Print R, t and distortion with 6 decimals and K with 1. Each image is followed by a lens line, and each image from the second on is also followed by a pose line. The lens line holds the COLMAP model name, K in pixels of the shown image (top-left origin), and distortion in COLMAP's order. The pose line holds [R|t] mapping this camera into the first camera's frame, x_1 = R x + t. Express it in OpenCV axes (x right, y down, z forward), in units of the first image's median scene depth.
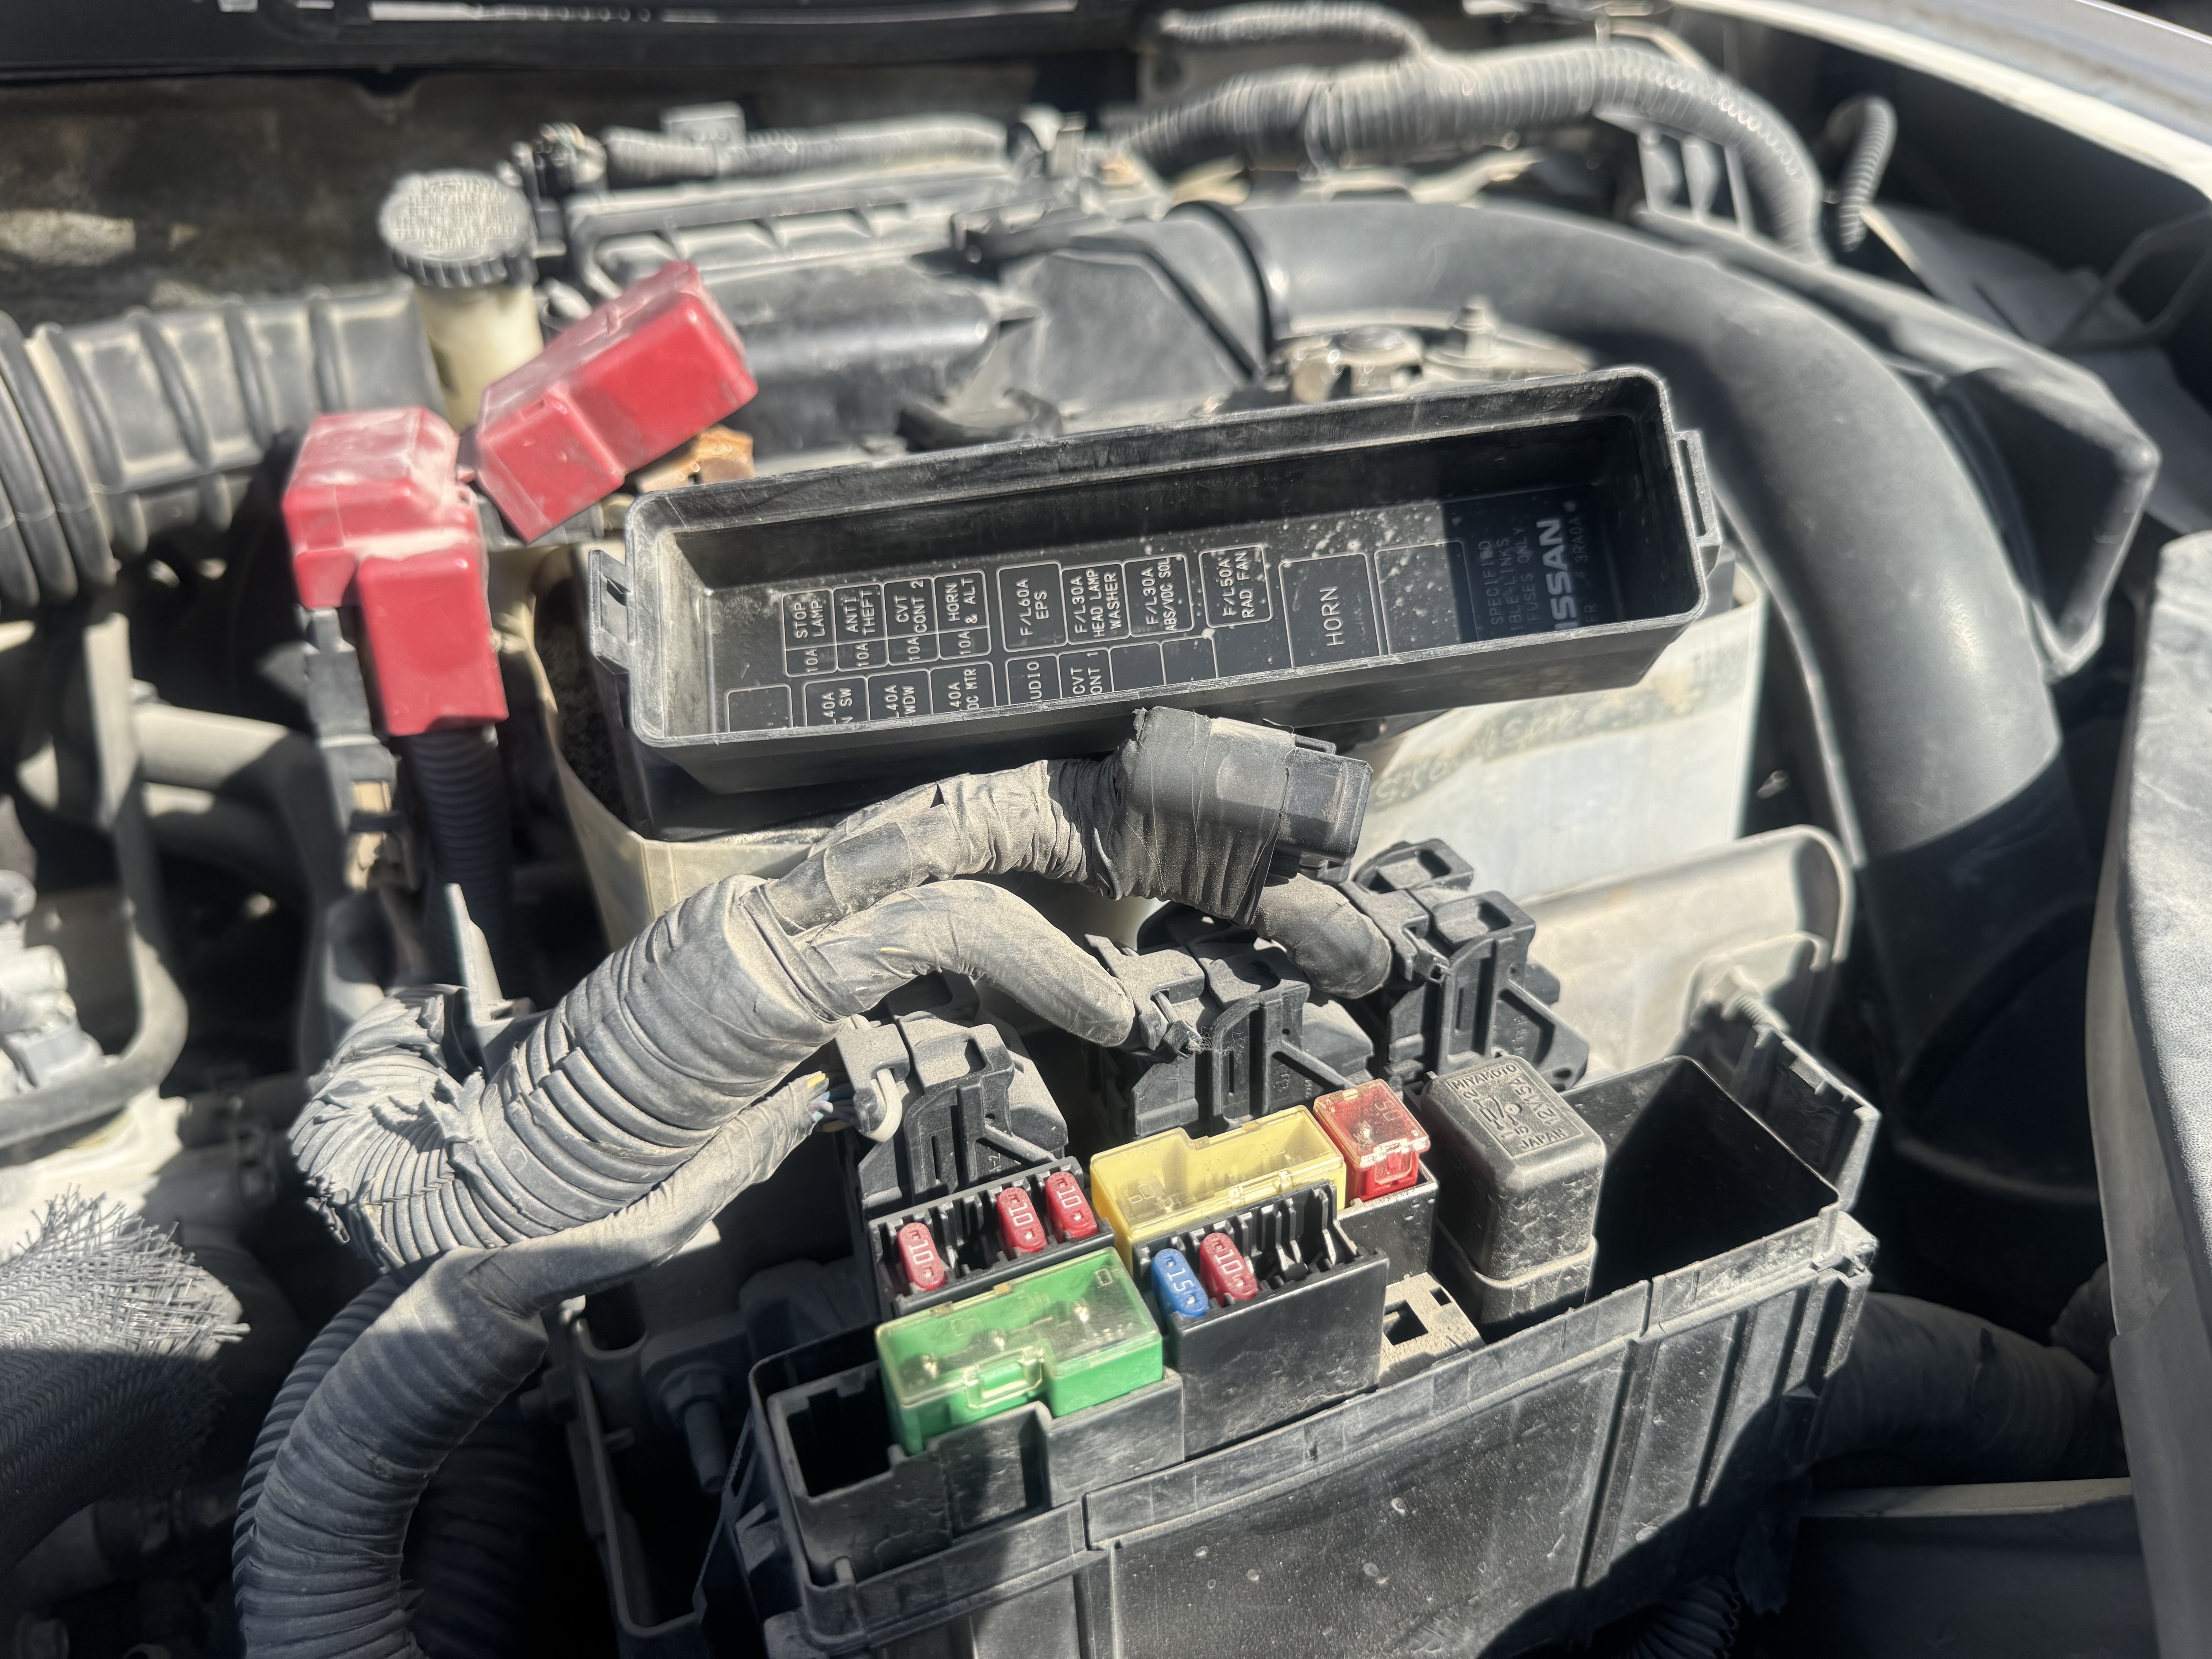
lens RADIAL K [[1624.9, 0, 1097.8], [0, 1624.9, 821.5], [0, 0, 1]] dist [0.101972, -0.177105]
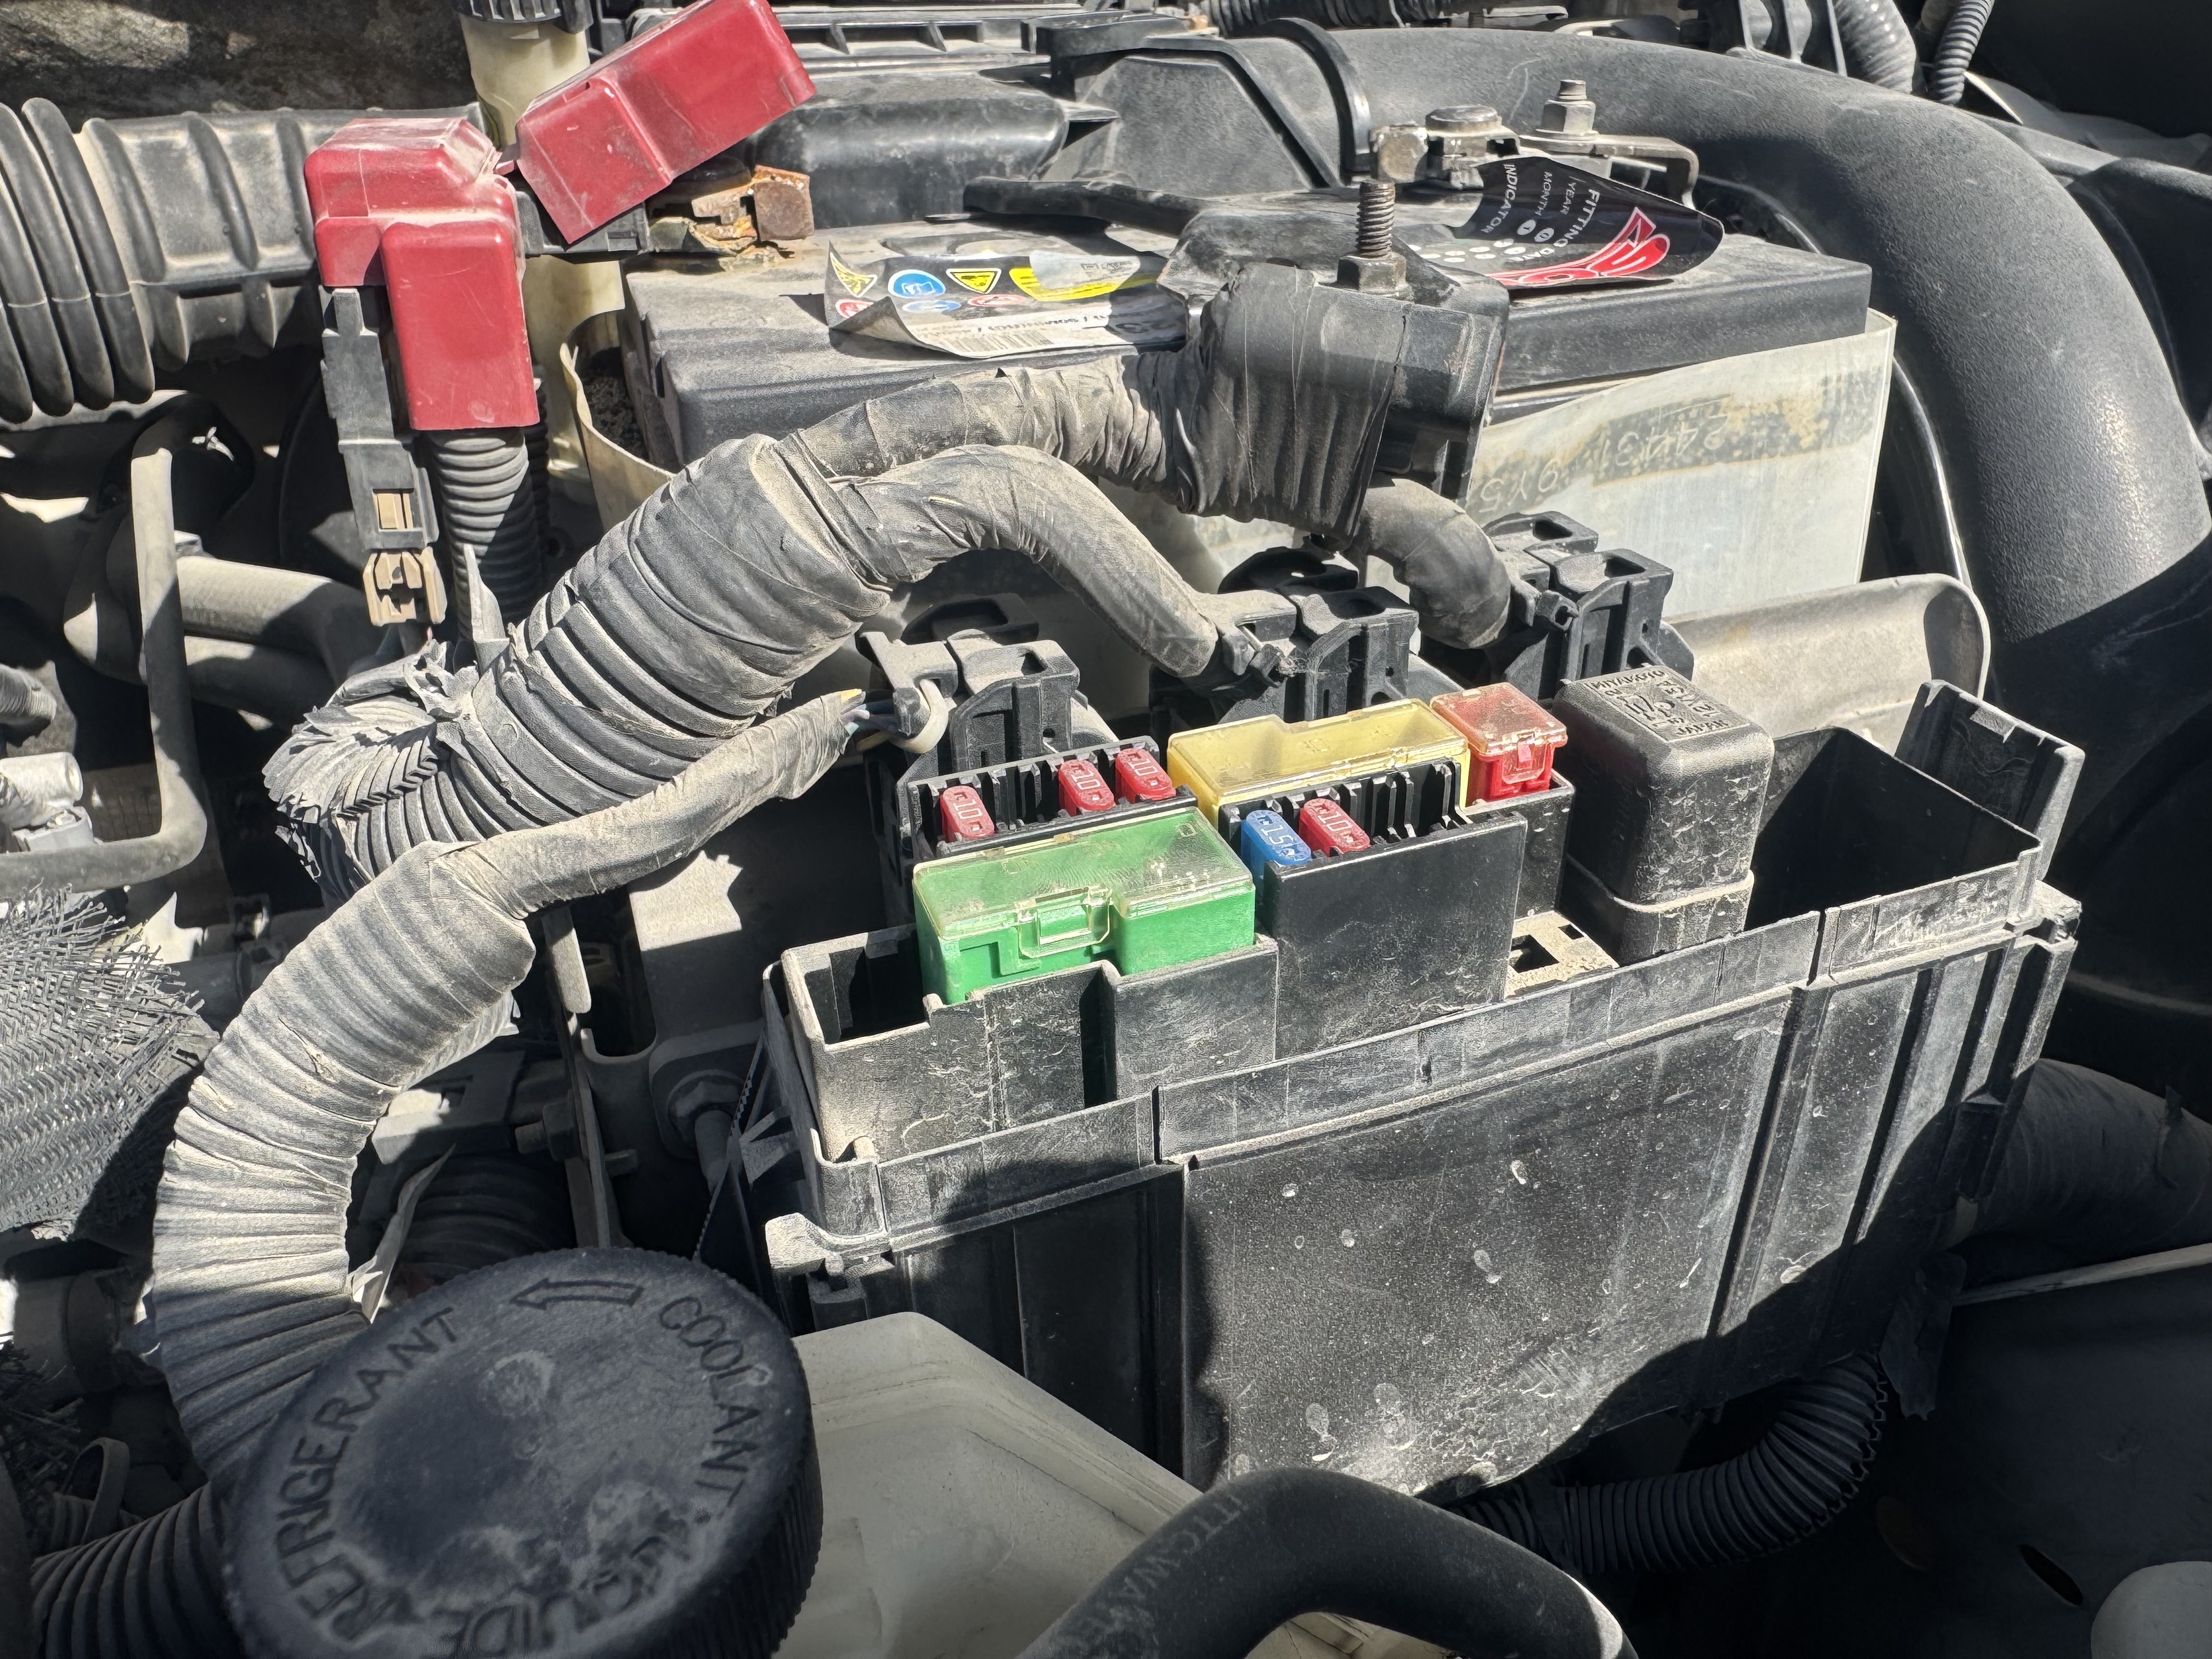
lens RADIAL K [[1552.0, 0, 1106.0], [0, 1552.0, 829.5], [0, 0, 1]] dist [0.041960, -0.027801]
pose [[0.999471, 0.025047, -0.020726, -0.017669], [-0.026042, 0.998447, -0.049243, 0.276403], [0.019460, 0.049757, 0.998572, 0.178705]]
